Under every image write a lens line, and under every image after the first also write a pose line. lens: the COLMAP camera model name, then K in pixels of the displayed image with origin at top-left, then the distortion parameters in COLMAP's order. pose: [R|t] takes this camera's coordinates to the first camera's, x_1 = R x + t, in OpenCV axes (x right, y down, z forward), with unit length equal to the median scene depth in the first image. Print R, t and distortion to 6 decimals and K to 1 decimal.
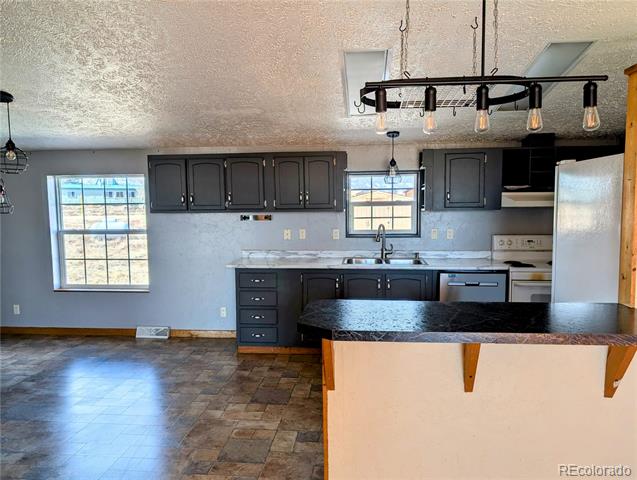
lens RADIAL K [[454.1, 0, 318.5], [0, 454.1, 240.0], [0, 0, 1]] dist [0.010854, 0.002317]
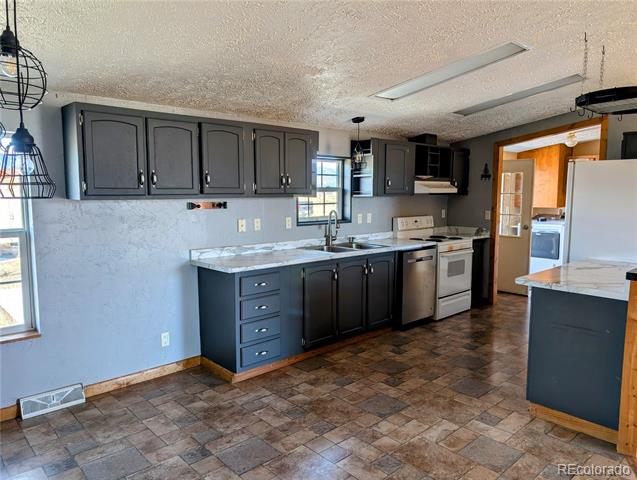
lens RADIAL K [[454.1, 0, 318.5], [0, 454.1, 240.0], [0, 0, 1]] dist [0.010854, 0.002317]
pose [[0.666945, -0.069425, 0.741865, -0.611696], [0.053093, 0.997547, 0.045620, -0.017298], [-0.743213, 0.008962, 0.668995, 0.371151]]
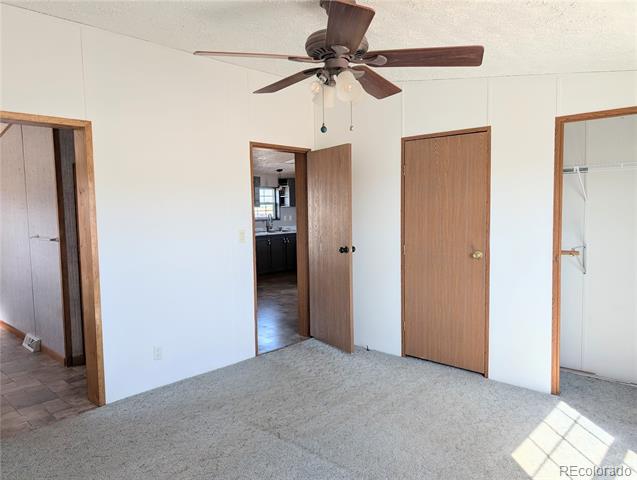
lens RADIAL K [[454.1, 0, 318.5], [0, 454.1, 240.0], [0, 0, 1]] dist [0.010854, 0.002317]
pose [[0.611224, -0.061650, 0.789053, -1.313396], [0.078111, 0.996793, 0.017375, 0.063075], [-0.787594, 0.051013, 0.614079, -0.390472]]
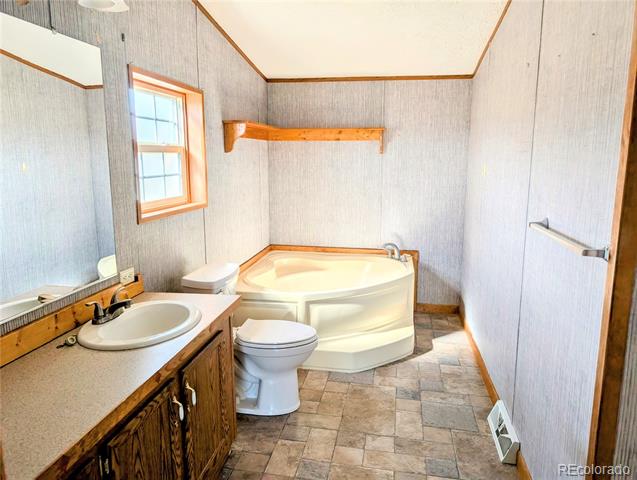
lens RADIAL K [[454.1, 0, 318.5], [0, 454.1, 240.0], [0, 0, 1]] dist [0.010854, 0.002317]
pose [[0.997187, 0.043508, -0.061030, -0.155292], [-0.035332, 0.990994, 0.129163, -0.028116], [0.066100, -0.126643, 0.989744, 0.415224]]
